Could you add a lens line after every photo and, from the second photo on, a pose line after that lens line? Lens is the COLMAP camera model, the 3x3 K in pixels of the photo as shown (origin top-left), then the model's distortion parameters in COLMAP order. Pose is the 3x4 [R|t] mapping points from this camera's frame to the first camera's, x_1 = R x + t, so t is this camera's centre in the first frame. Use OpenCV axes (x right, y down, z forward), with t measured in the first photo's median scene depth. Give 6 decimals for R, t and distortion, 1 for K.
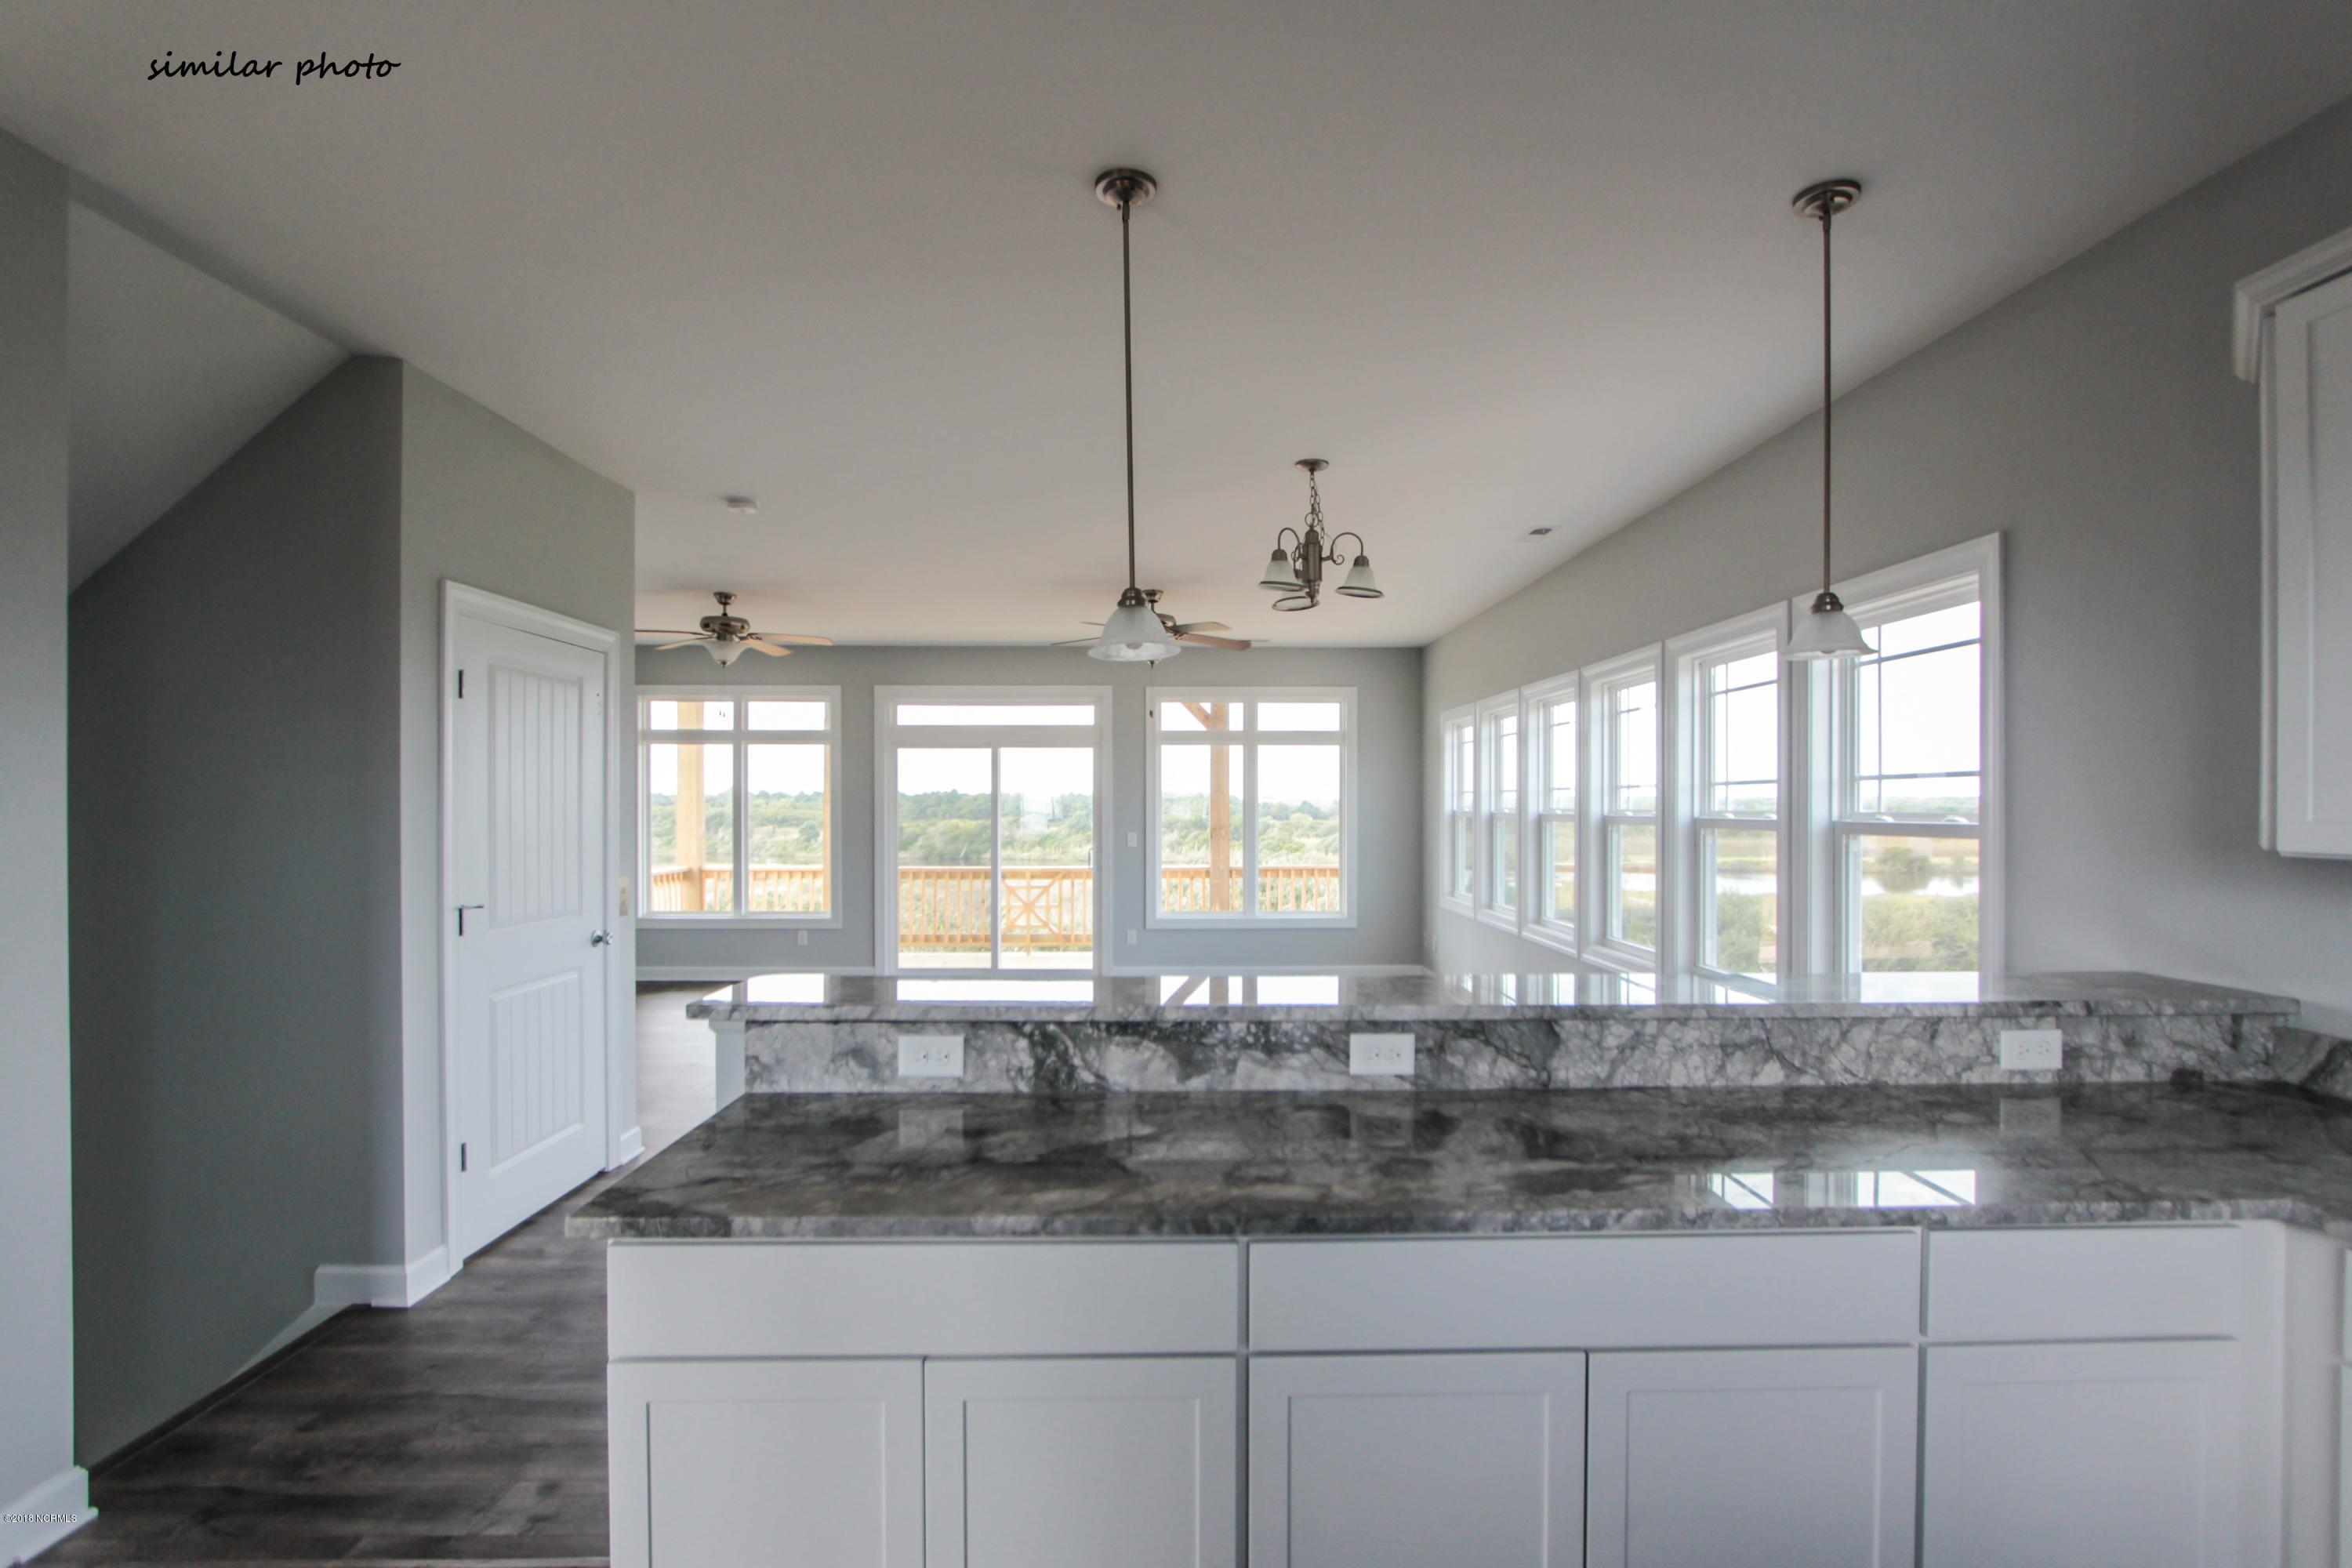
lens RADIAL K [[1129.5, 0, 1180.9], [0, 1129.5, 816.6], [0, 0, 1]] dist [-0.021389, 0.000448]
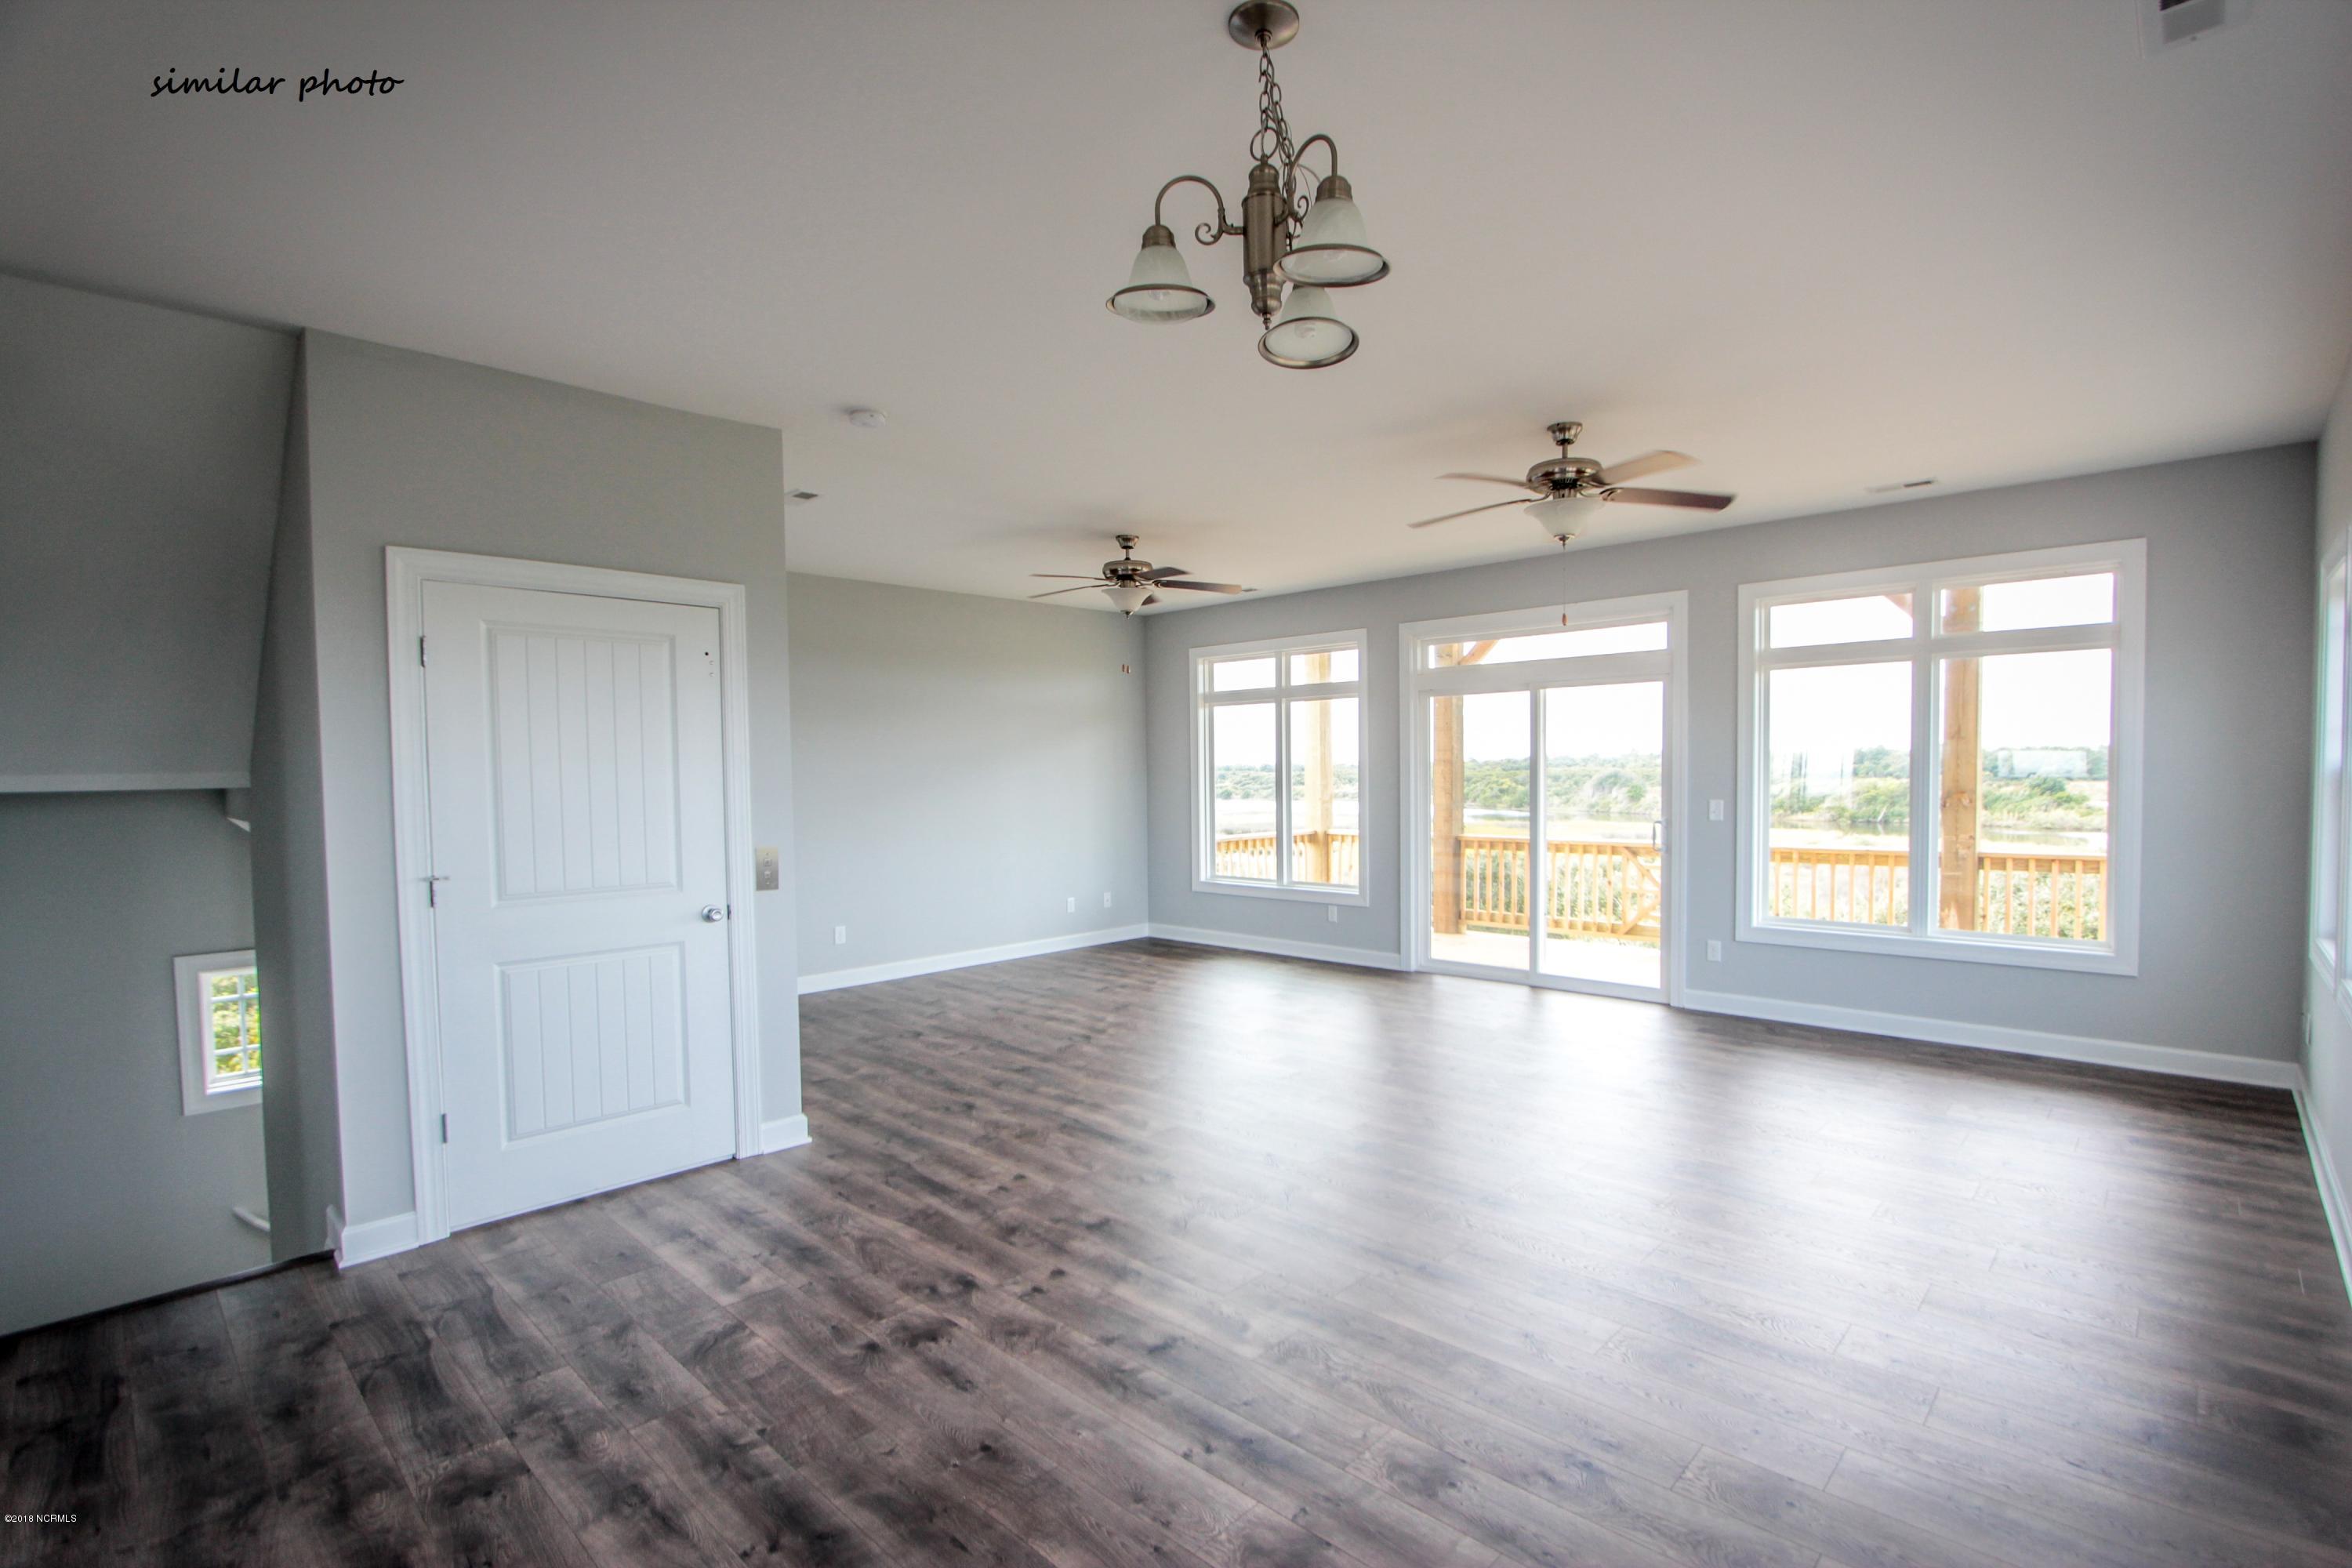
lens RADIAL K [[1088.6, 0, 1181.2], [0, 1088.6, 814.8], [0, 0, 1]] dist [-0.022796, 0.000117]
pose [[0.716012, 0.017551, -0.697867, 0.237527], [0.007212, 0.999445, 0.032536, -0.000877], [0.698050, -0.028330, 0.715488, 0.380231]]
